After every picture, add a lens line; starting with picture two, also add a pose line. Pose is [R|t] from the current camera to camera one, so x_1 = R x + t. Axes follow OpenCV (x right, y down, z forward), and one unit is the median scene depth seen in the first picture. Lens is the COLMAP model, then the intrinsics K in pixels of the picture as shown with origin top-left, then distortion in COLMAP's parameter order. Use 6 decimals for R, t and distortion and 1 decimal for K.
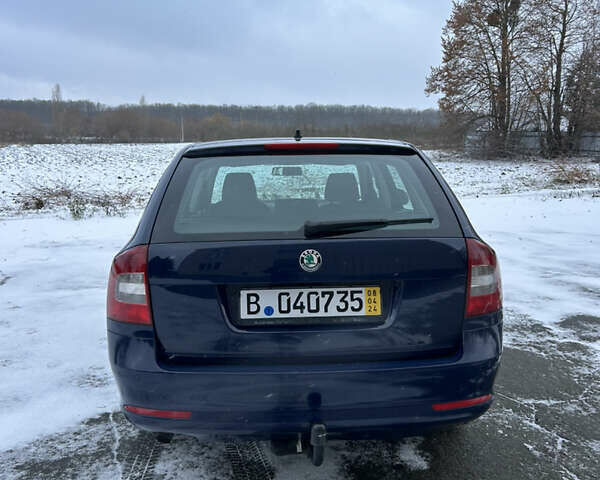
lens RADIAL K [[602.1, 0, 306.7], [0, 602.1, 237.1], [0, 0, 1]] dist [0.089380, -0.147088]
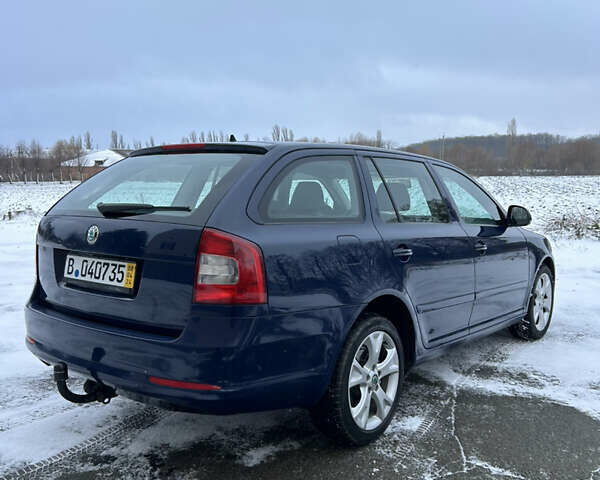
lens RADIAL K [[602.1, 0, 306.7], [0, 602.1, 237.1], [0, 0, 1]] dist [0.089380, -0.147088]
pose [[0.748401, 0.071650, -0.659365, 1.101365], [-0.106864, 0.994185, -0.013260, 0.014092], [0.654581, 0.080386, 0.751706, 0.356981]]
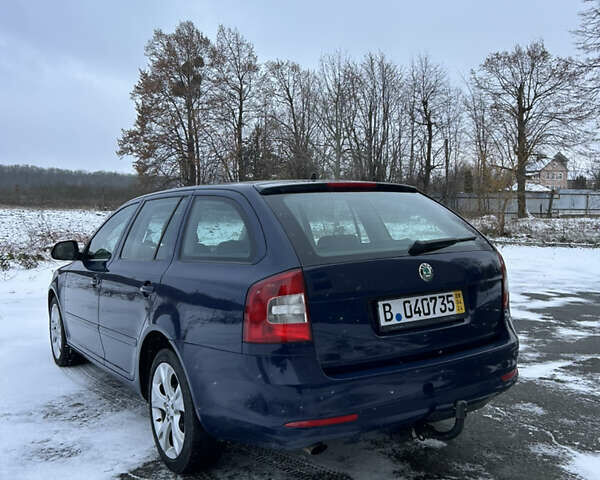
lens RADIAL K [[602.1, 0, 306.7], [0, 602.1, 237.1], [0, 0, 1]] dist [0.089380, -0.147088]
pose [[0.861050, -0.029461, 0.507666, -0.807691], [0.081539, 0.993402, -0.080649, 0.046660], [-0.501940, 0.110837, 0.857771, 0.054577]]
